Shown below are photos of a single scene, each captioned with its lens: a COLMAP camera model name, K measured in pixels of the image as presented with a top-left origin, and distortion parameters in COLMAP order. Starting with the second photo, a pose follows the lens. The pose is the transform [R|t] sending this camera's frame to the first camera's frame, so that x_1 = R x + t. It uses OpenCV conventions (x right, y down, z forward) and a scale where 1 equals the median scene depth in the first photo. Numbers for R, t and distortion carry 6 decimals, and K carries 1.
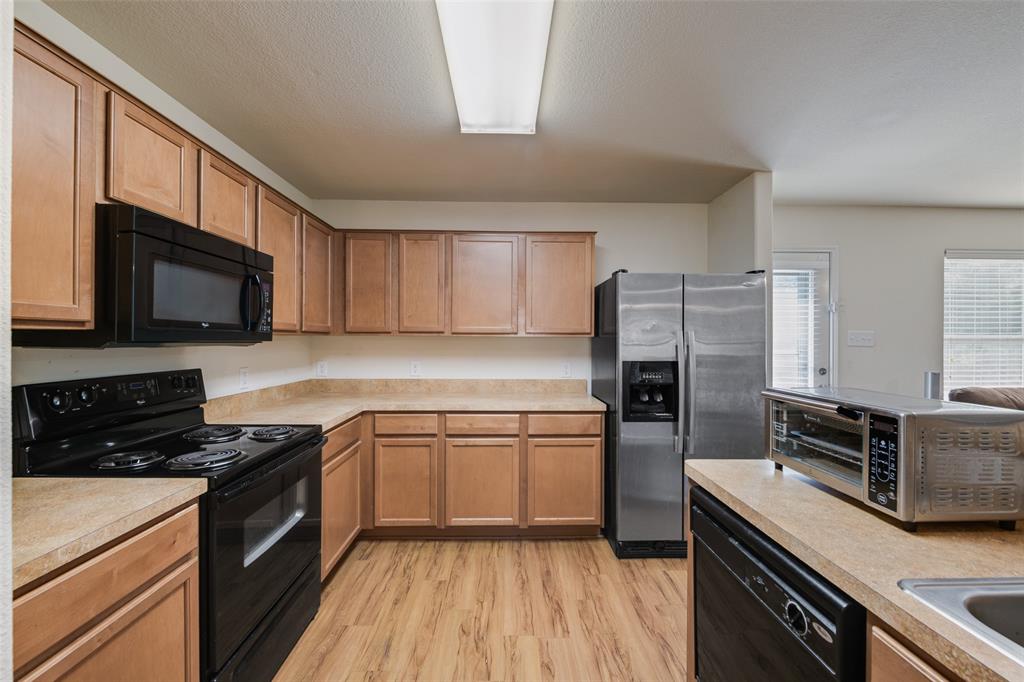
lens RADIAL K [[409.3, 0, 509.4], [0, 409.3, 340.3], [0, 0, 1]] dist [-0.003006, -0.000642]
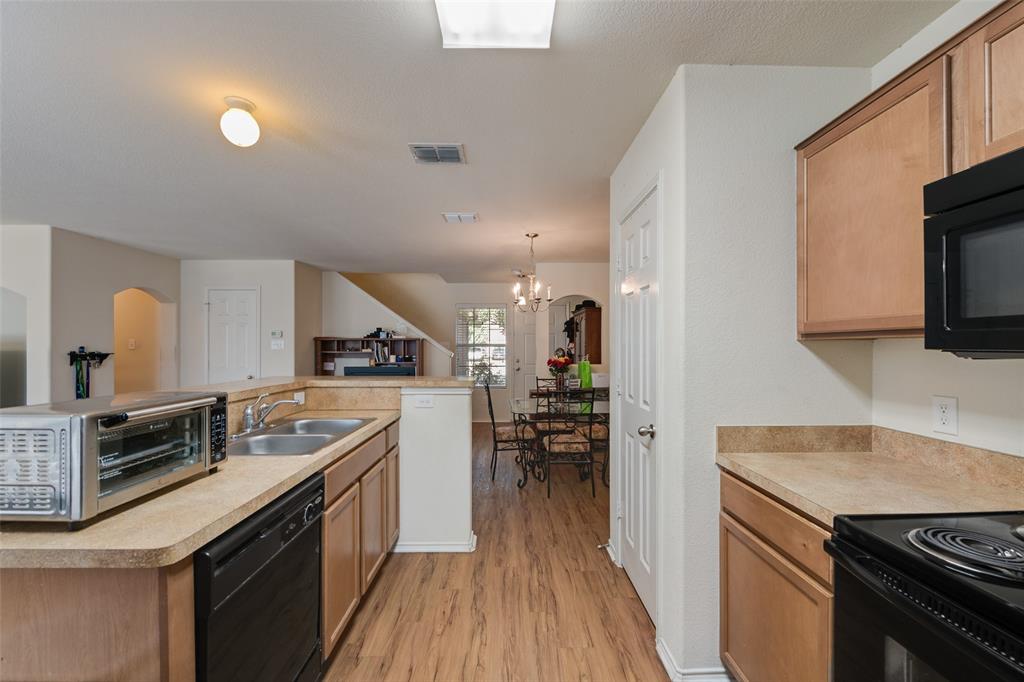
lens RADIAL K [[409.3, 0, 515.9], [0, 409.3, 345.2], [0, 0, 1]] dist [-0.003006, -0.000642]
pose [[-0.999867, -0.006169, -0.015097, -0.075376], [-0.006053, 0.999952, -0.007745, 0.005680], [0.015144, -0.007652, -0.999856, 1.930540]]
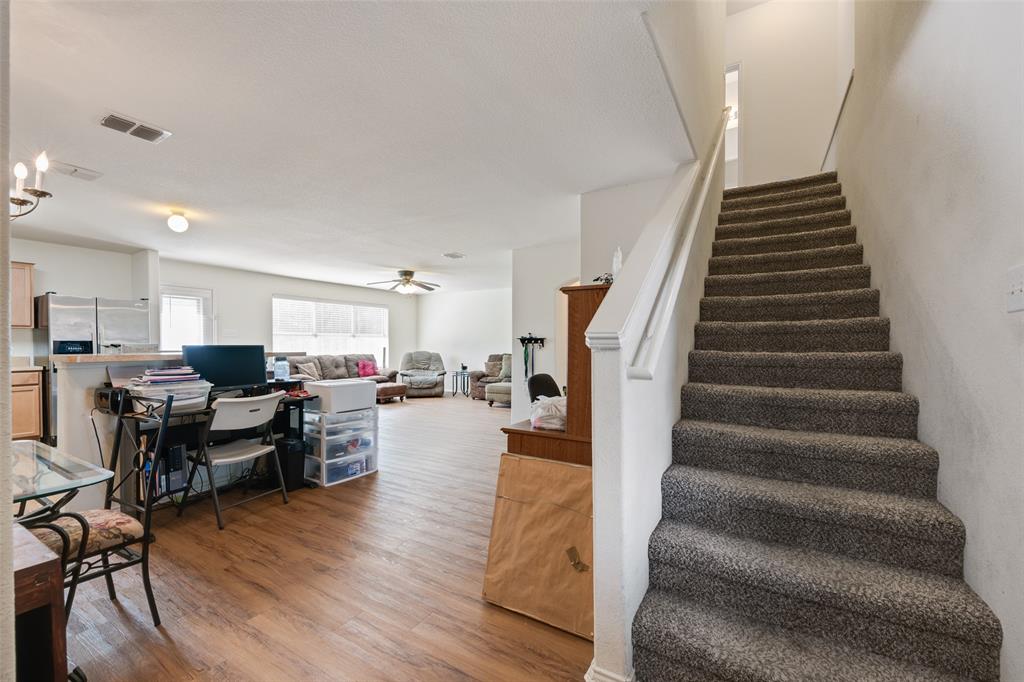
lens RADIAL K [[409.3, 0, 508.6], [0, 409.3, 351.0], [0, 0, 1]] dist [-0.003006, -0.000642]
pose [[0.531093, -0.017673, 0.847129, -0.398143], [-0.001411, 0.999763, 0.021743, 0.108142], [-0.847312, -0.012743, 0.530942, -3.555760]]
